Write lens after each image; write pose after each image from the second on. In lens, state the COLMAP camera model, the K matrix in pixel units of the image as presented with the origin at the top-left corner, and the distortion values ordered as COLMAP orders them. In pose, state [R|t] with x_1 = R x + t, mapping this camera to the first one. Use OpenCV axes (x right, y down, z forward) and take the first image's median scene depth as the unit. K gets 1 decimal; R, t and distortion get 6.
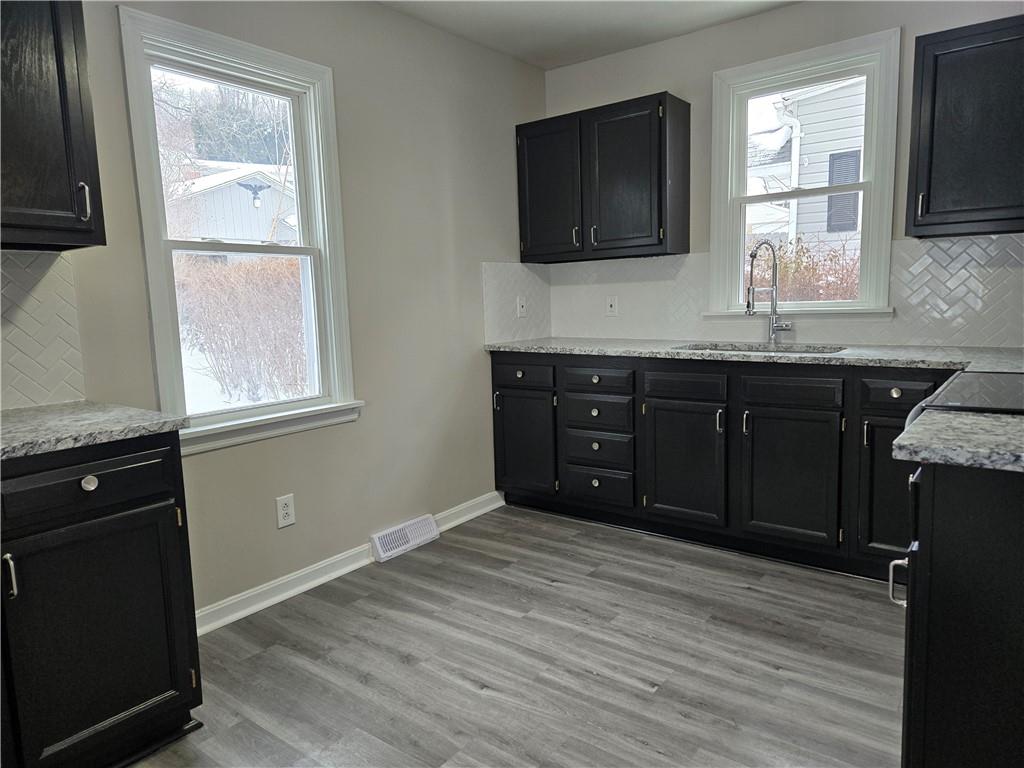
lens RADIAL K [[680.9, 0, 516.1], [0, 680.9, 377.2], [0, 0, 1]] dist [0.074596, -0.062861]
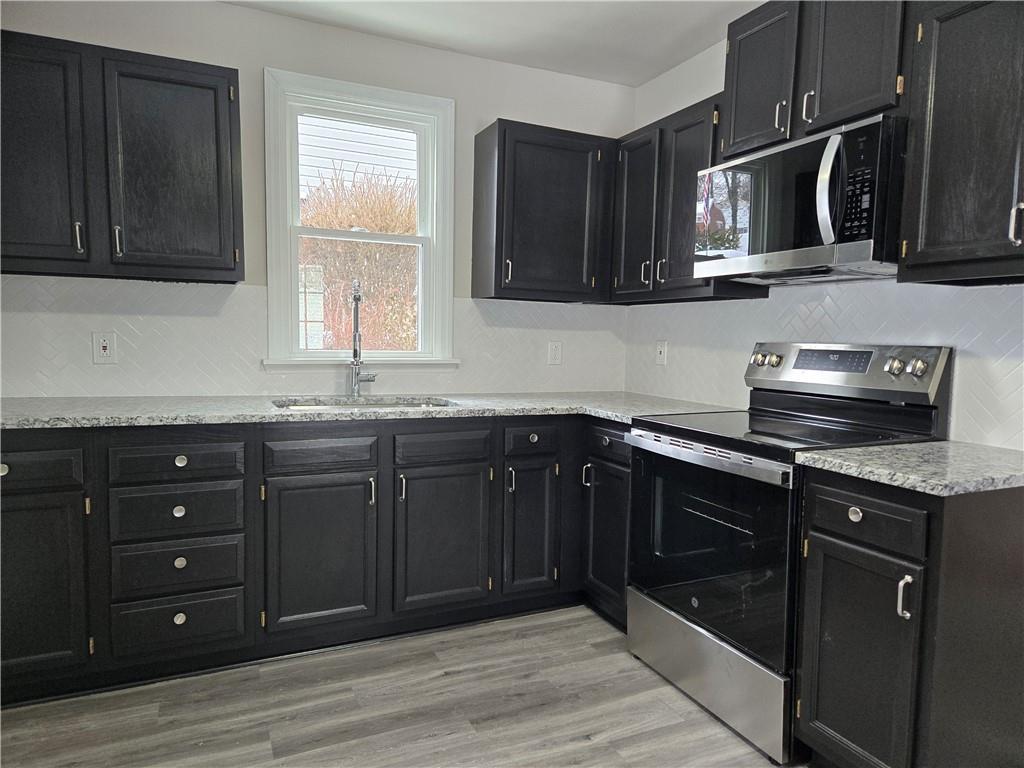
lens RADIAL K [[680.9, 0, 516.1], [0, 680.9, 377.2], [0, 0, 1]] dist [0.074596, -0.062861]
pose [[0.457680, -0.018676, 0.888921, -0.376769], [0.066747, 0.997680, -0.013406, -0.054006], [-0.886608, 0.065469, 0.457865, 0.452209]]
